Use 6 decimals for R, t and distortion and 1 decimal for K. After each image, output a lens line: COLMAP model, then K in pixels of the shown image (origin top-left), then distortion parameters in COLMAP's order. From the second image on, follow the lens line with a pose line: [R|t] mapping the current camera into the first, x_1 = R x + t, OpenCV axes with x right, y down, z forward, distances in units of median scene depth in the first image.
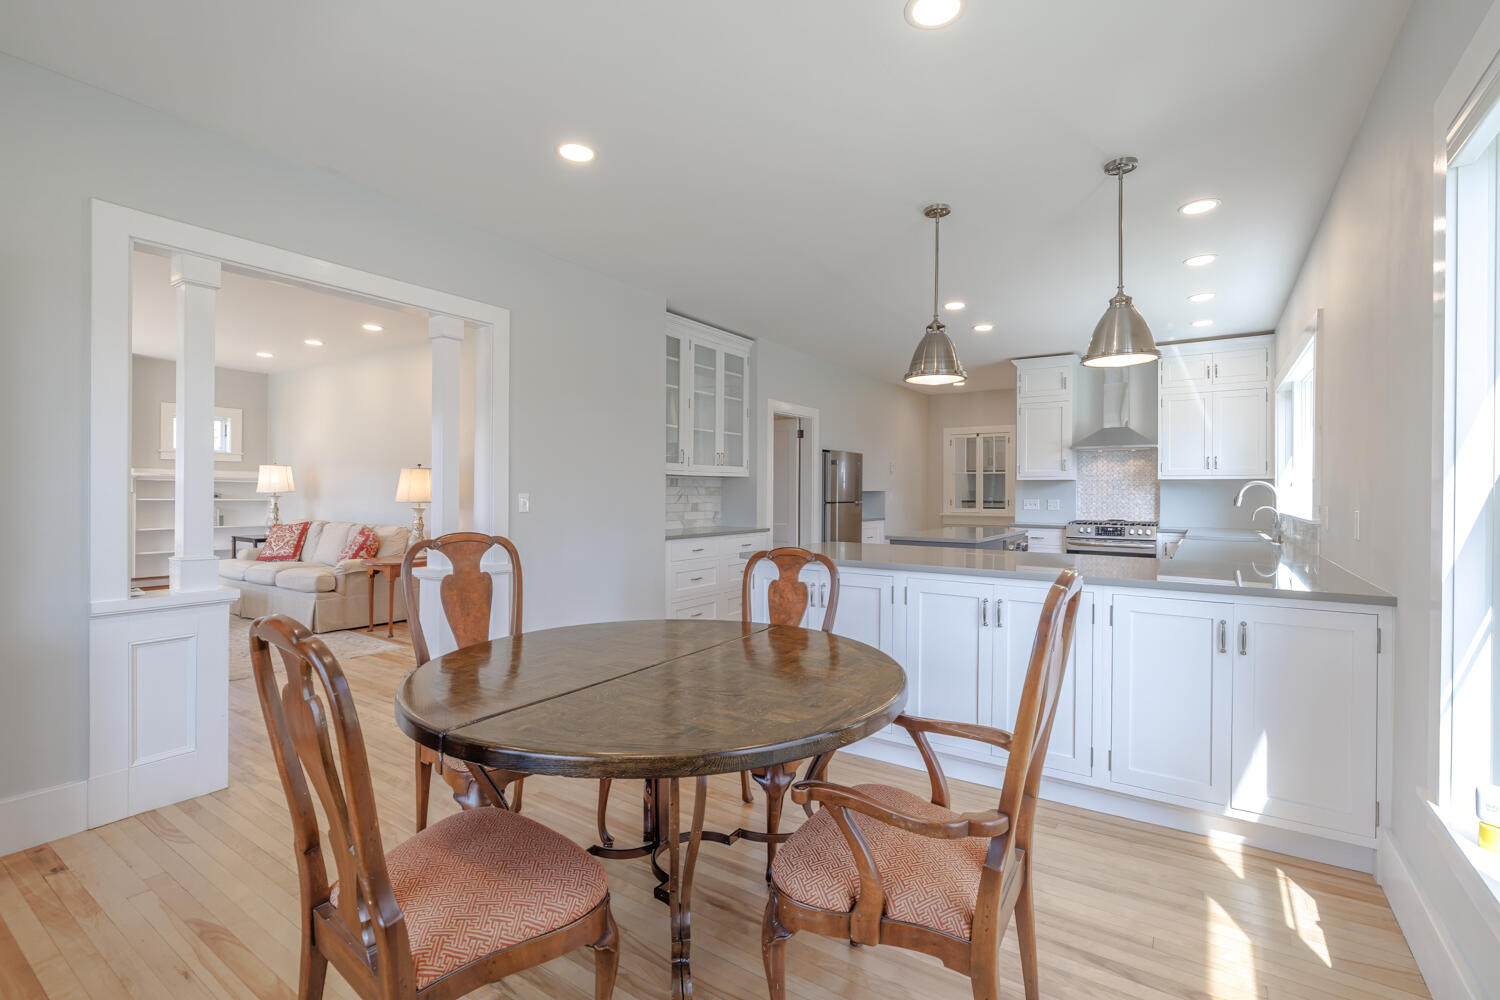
lens RADIAL K [[680.3, 0, 756.5], [0, 680.3, 492.2], [0, 0, 1]] dist [-0.000750, 0.000118]
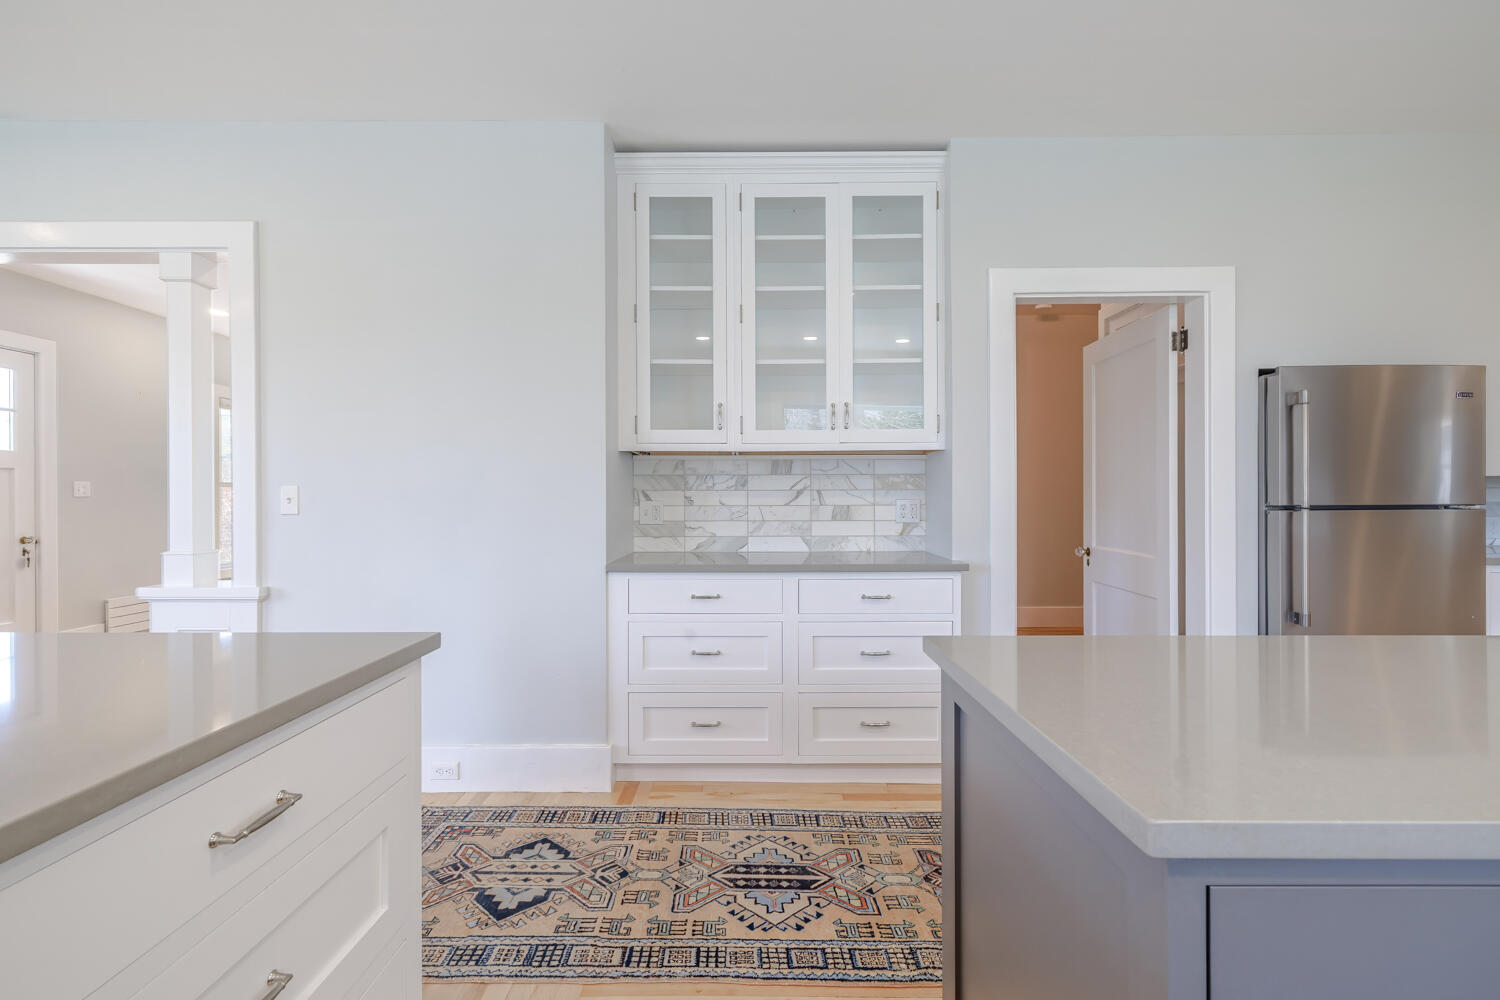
lens RADIAL K [[640.1, 0, 747.0], [0, 640.1, 495.4], [0, 0, 1]] dist [0.002350, 0.000281]
pose [[0.550024, -0.007016, -0.835119, 0.272594], [0.005685, 0.999973, -0.004657, 0.009748], [0.835129, -0.002186, 0.550049, 0.637794]]
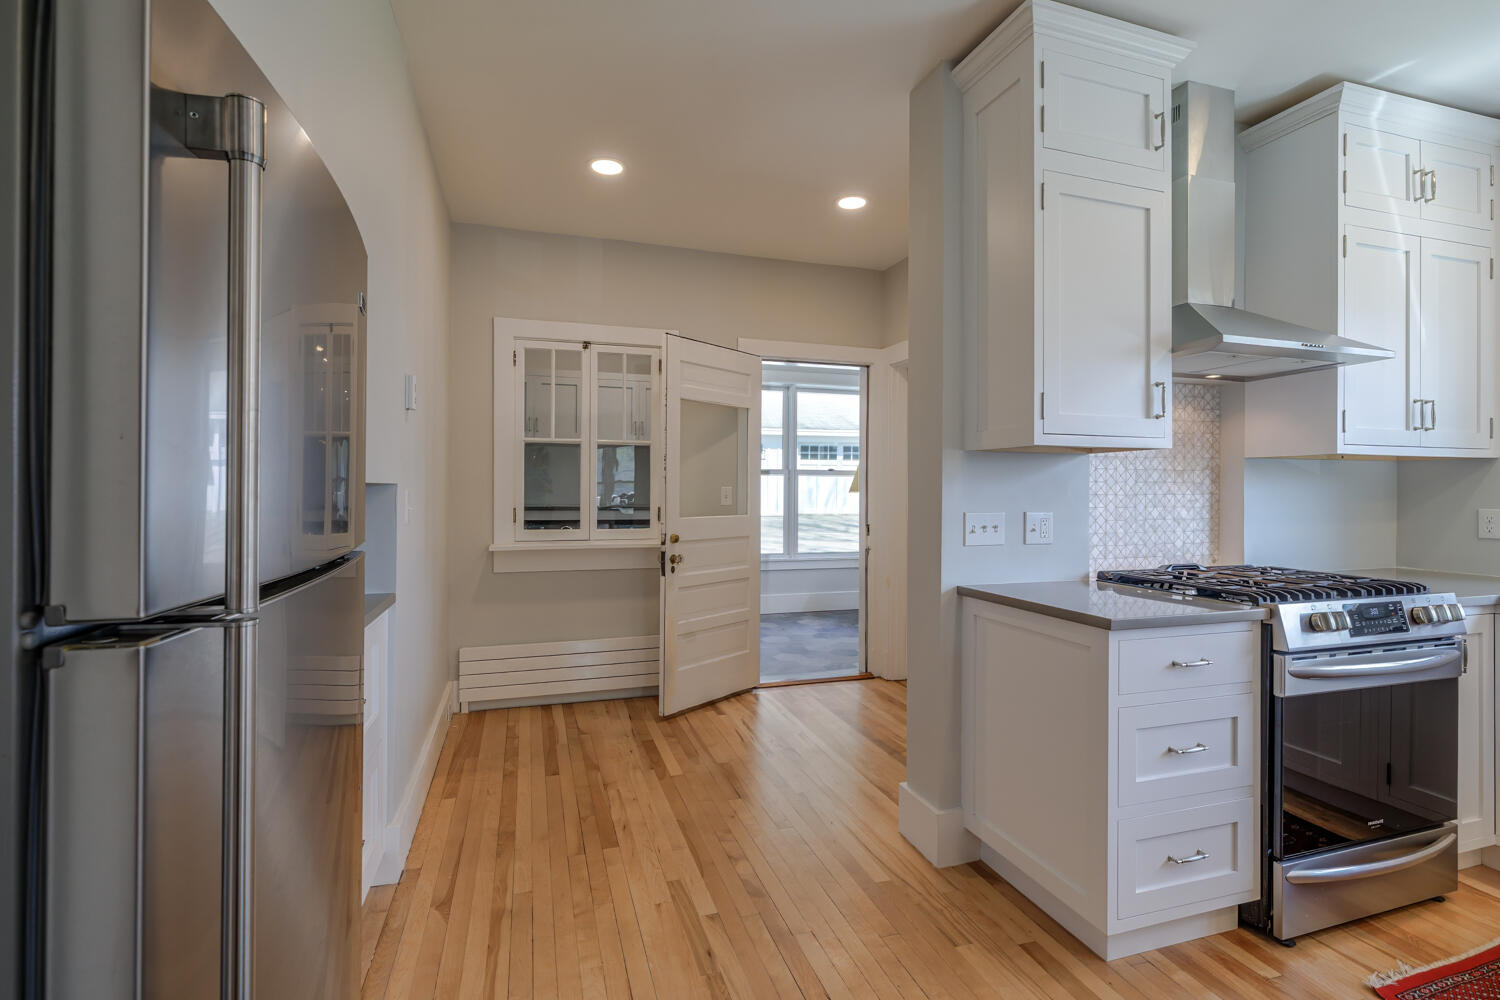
lens RADIAL K [[693.5, 0, 748.6], [0, 693.5, 488.6], [0, 0, 1]] dist [-0.000088, 0.000463]
pose [[0.630325, -0.000776, 0.776331, 0.103076], [-0.001482, 0.999996, 0.002203, -0.000549], [-0.776330, -0.002539, 0.630321, 1.014230]]
